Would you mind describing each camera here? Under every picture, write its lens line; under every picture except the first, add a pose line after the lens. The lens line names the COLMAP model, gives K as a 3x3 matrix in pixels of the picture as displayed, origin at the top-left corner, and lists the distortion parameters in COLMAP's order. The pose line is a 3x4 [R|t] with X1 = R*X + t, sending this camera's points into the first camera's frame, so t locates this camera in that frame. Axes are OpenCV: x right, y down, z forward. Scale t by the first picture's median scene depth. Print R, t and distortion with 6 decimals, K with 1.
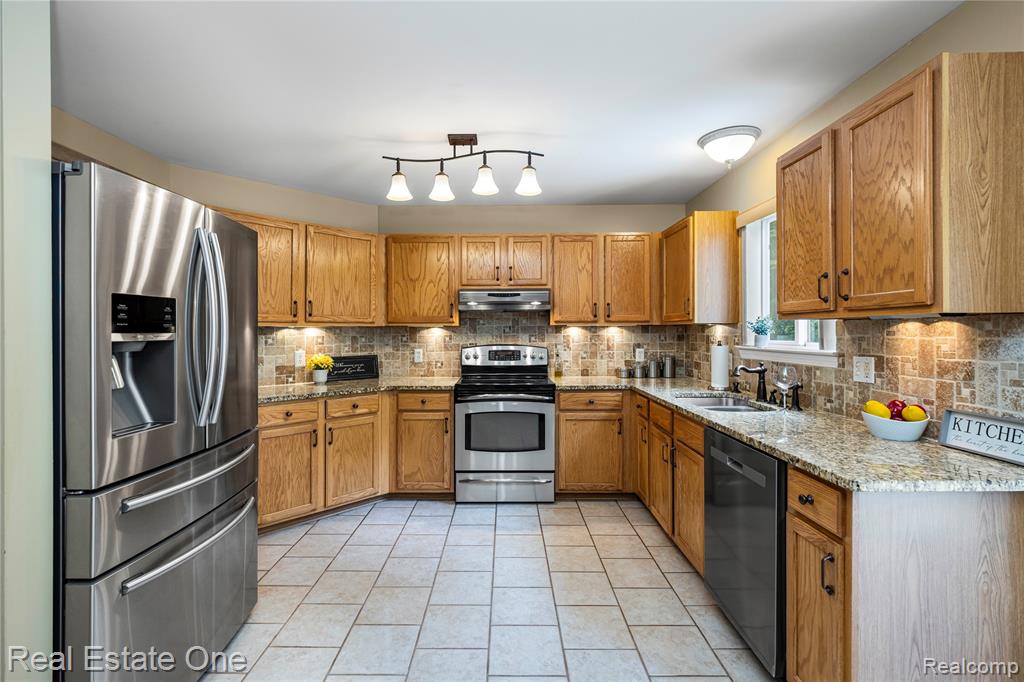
lens RADIAL K [[465.0, 0, 502.3], [0, 465.0, 331.5], [0, 0, 1]] dist [0.005122, -0.002421]
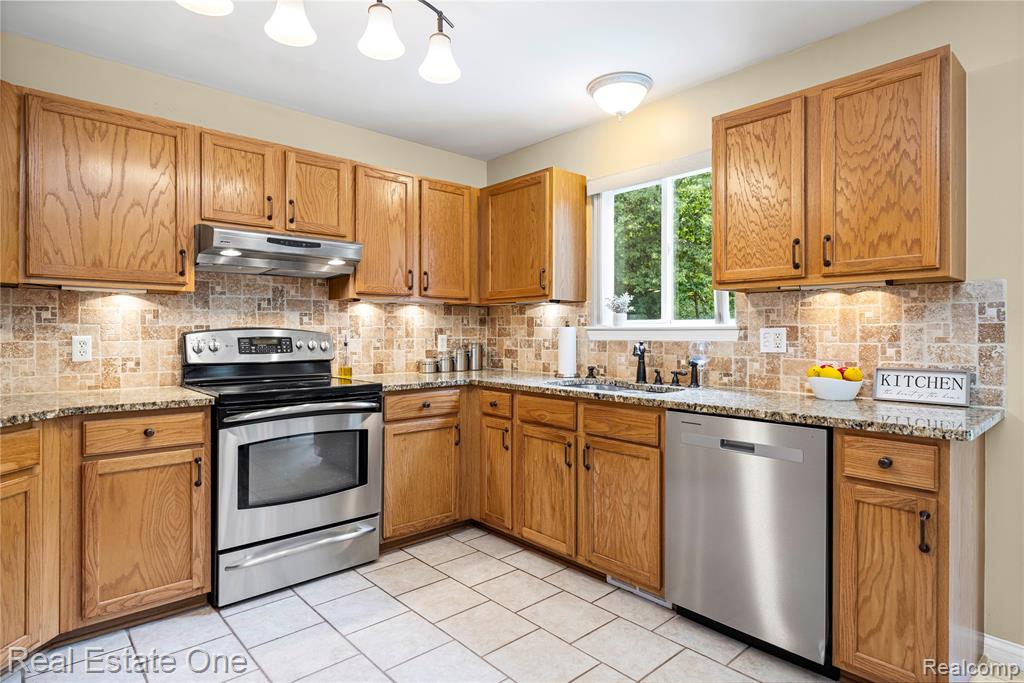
lens RADIAL K [[553.6, 0, 510.1], [0, 553.6, 334.5], [0, 0, 1]] dist [0.004041, -0.004569]
pose [[0.739054, 0.001802, 0.673644, -0.288704], [-0.003638, 0.999993, 0.001316, 0.040837], [-0.673637, -0.003423, 0.739055, 0.283926]]
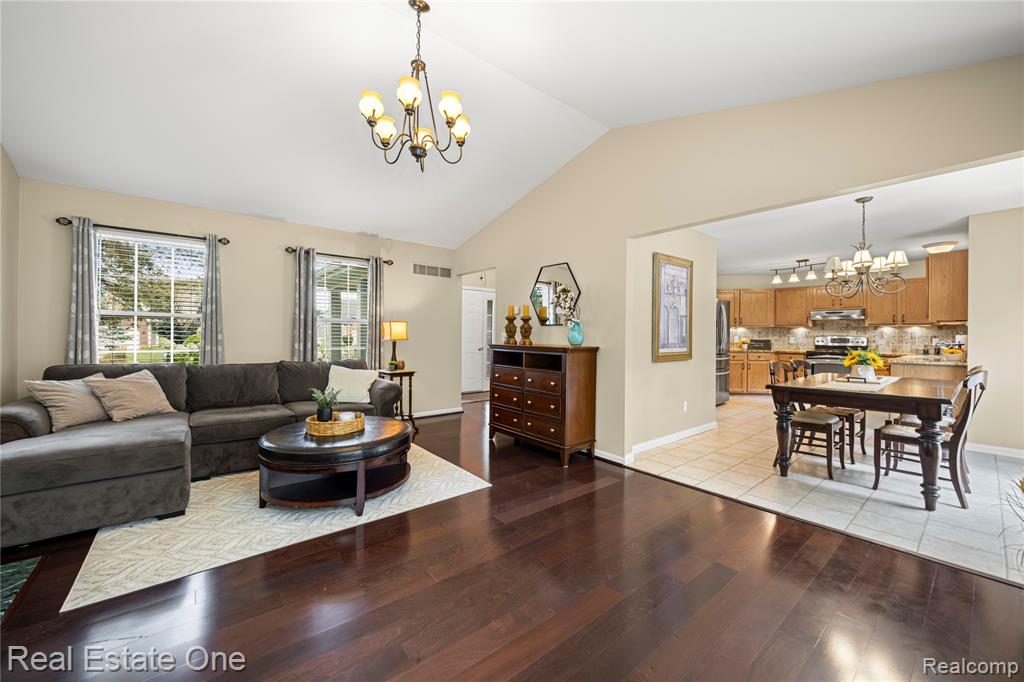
lens RADIAL K [[393.2, 0, 517.0], [0, 393.2, 336.1], [0, 0, 1]] dist [-0.005971, -0.000292]
pose [[0.647527, 0.008836, -0.761991, 0.471076], [-0.006506, 0.999960, 0.006067, 0.034024], [0.762015, 0.001029, 0.647559, -1.440598]]
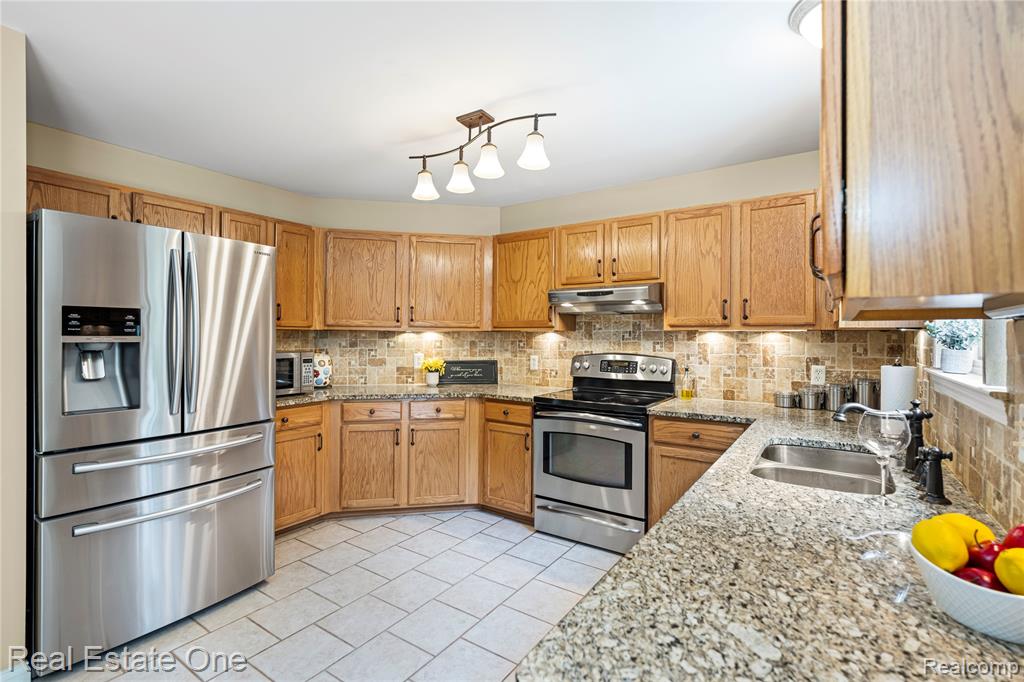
lens RADIAL K [[474.9, 0, 509.9], [0, 474.9, 336.4], [0, 0, 1]] dist [0.001733, -0.000600]
pose [[0.830415, 0.009180, -0.557069, 0.364616], [-0.008544, 0.999956, 0.003741, -0.004310], [0.557079, 0.001653, 0.830458, 0.222927]]
